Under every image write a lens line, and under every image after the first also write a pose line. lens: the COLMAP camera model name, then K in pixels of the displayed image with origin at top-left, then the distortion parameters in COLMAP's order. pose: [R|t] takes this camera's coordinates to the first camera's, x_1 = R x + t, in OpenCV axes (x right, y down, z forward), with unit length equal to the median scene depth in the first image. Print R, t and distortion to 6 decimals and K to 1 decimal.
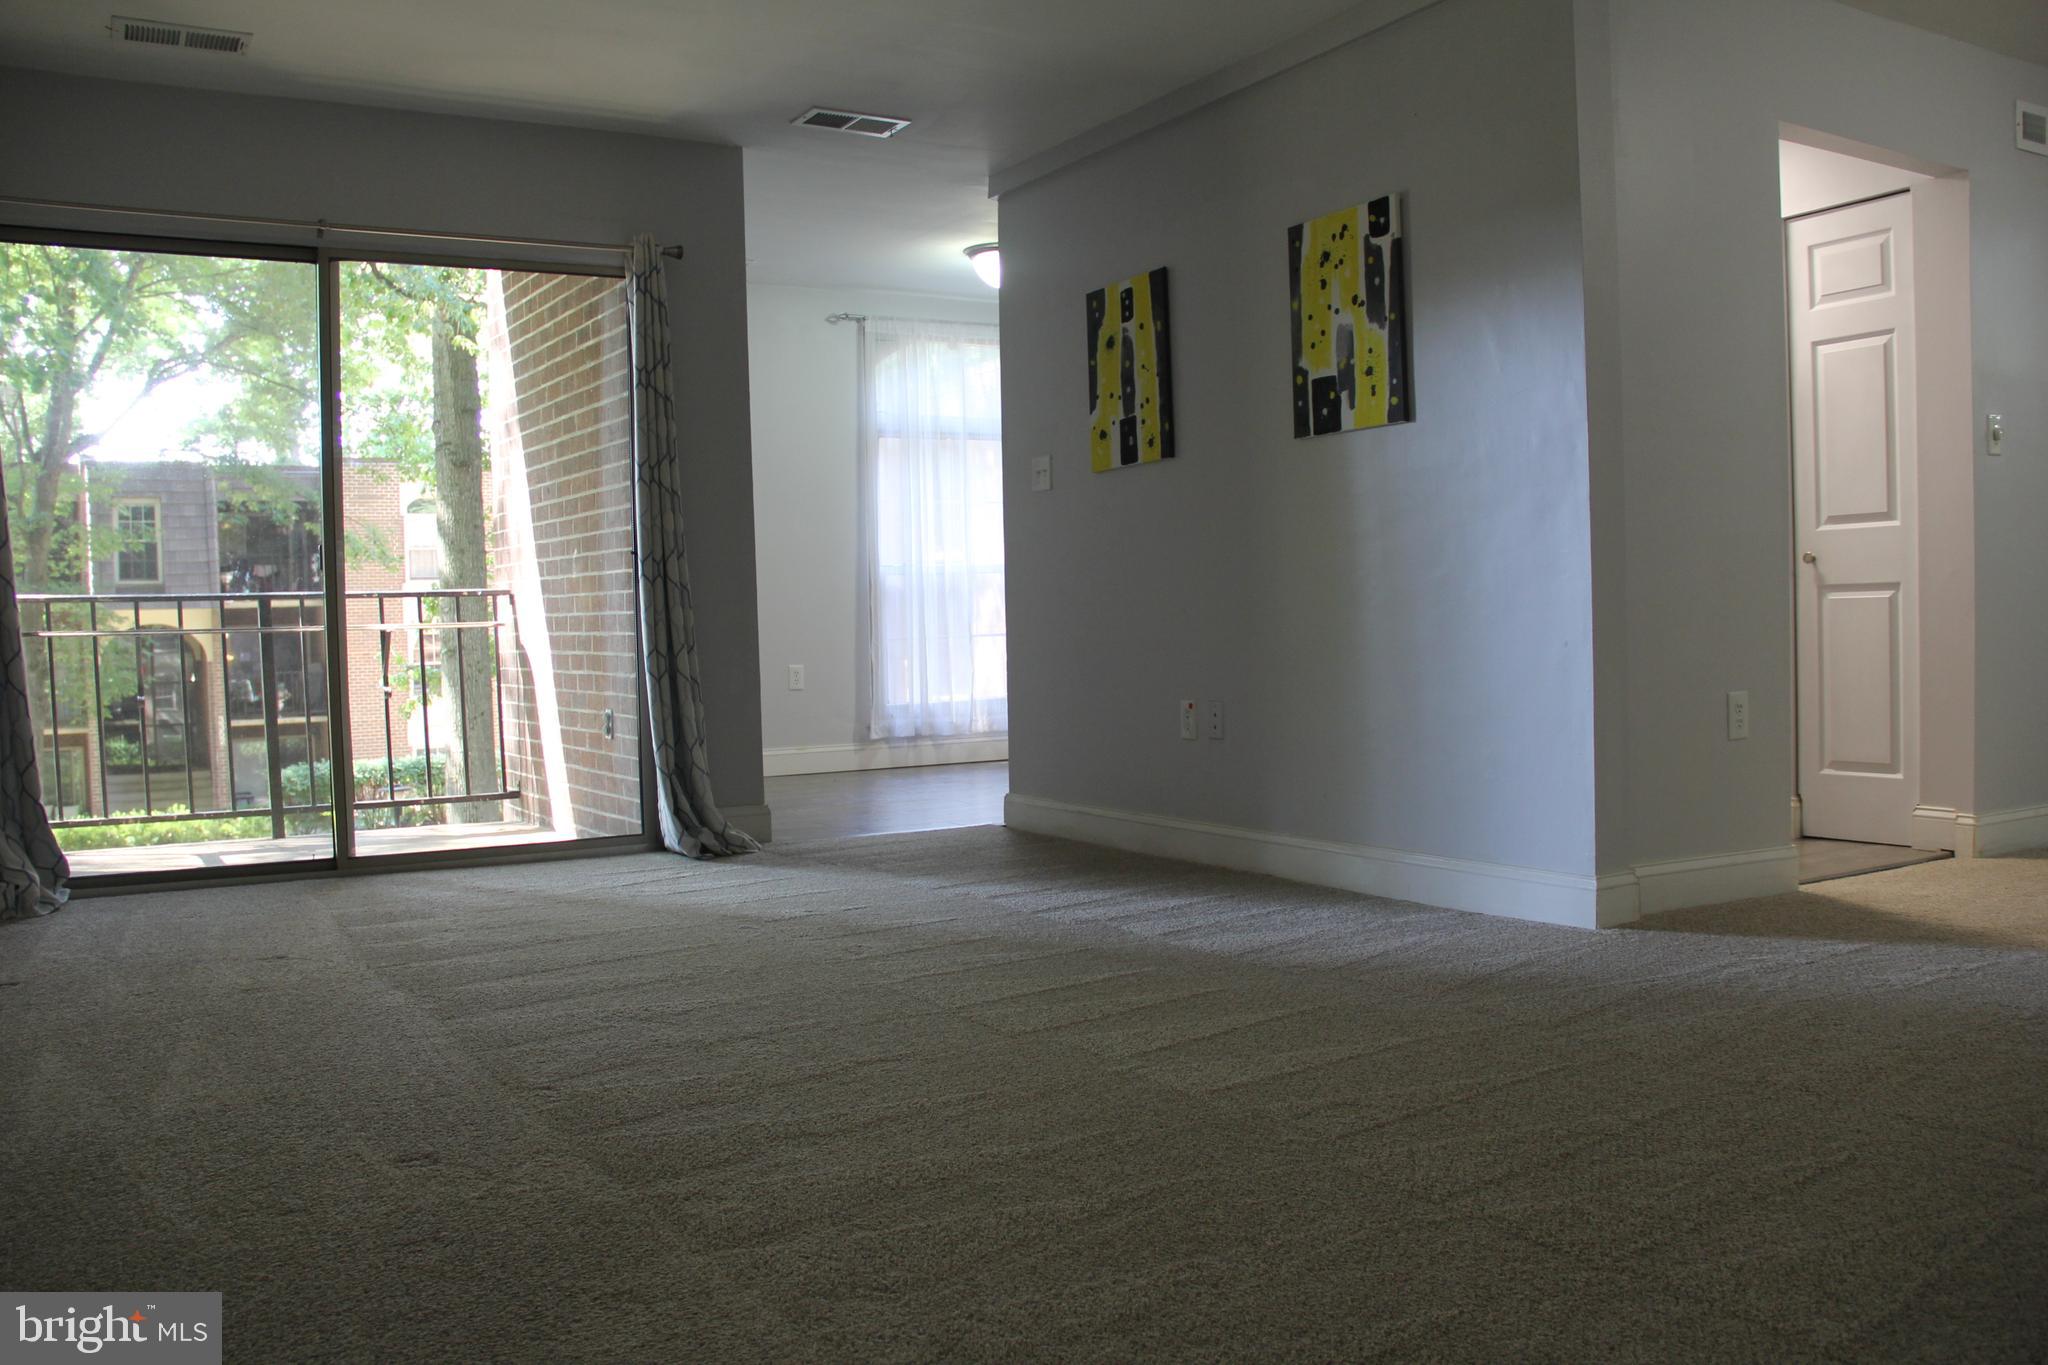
lens RADIAL K [[1706.3, 0, 1006.3], [0, 1706.3, 684.4], [0, 0, 1]] dist [-0.174610, 0.142884]
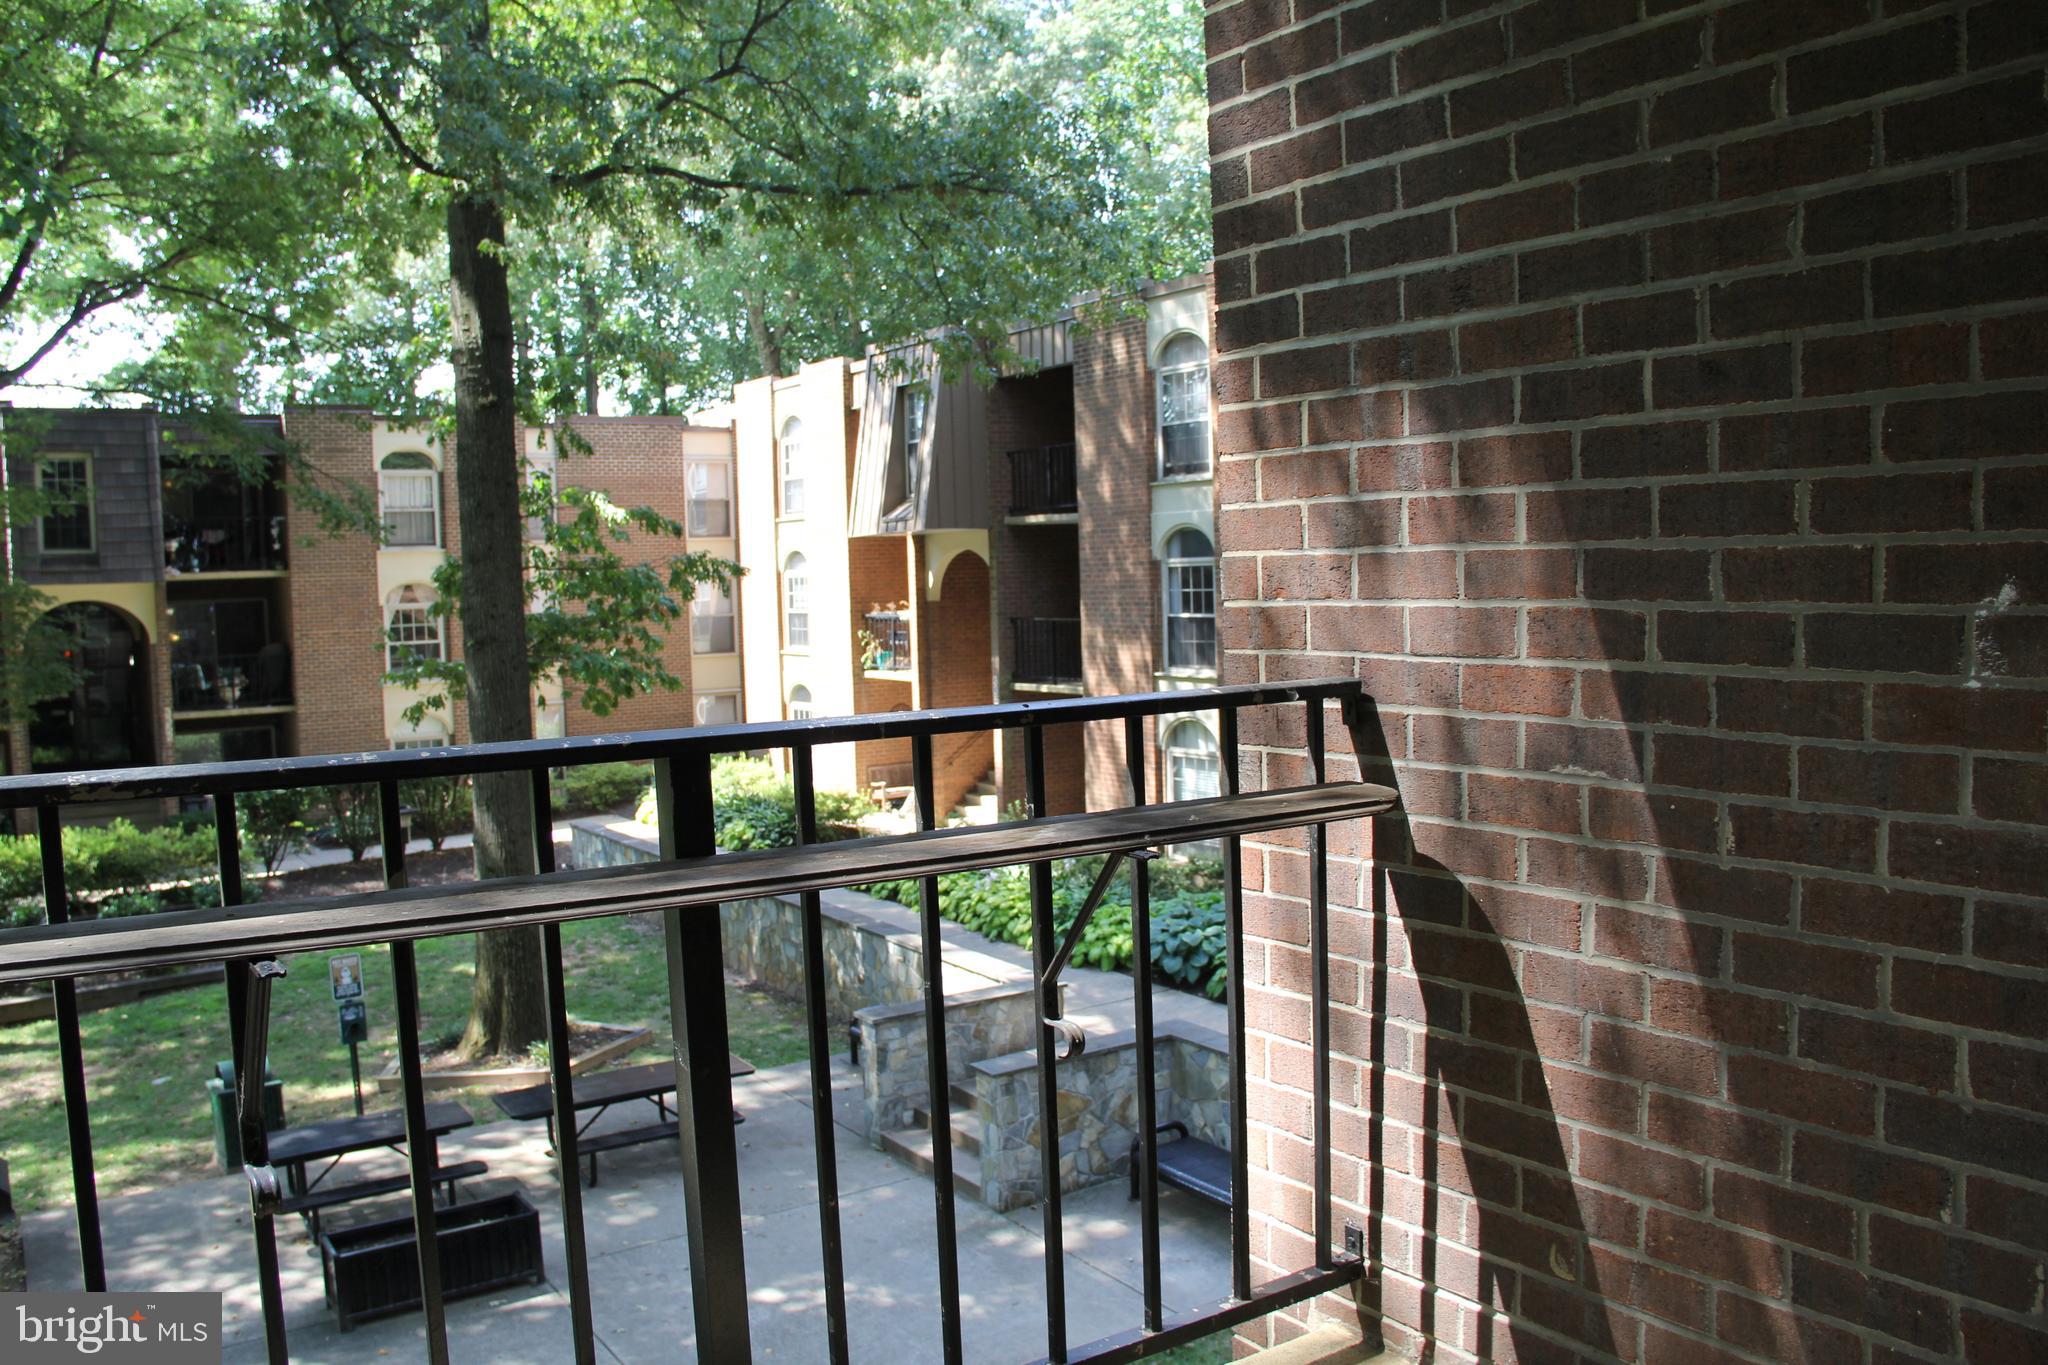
lens RADIAL K [[1706.3, 0, 1006.3], [0, 1706.3, 684.4], [0, 0, 1]] dist [-0.174610, 0.142884]
pose [[0.999181, -0.007418, 0.039773, -0.082016], [0.006358, 0.999623, 0.026709, -0.013787], [-0.039957, -0.026435, 0.998852, 0.143490]]
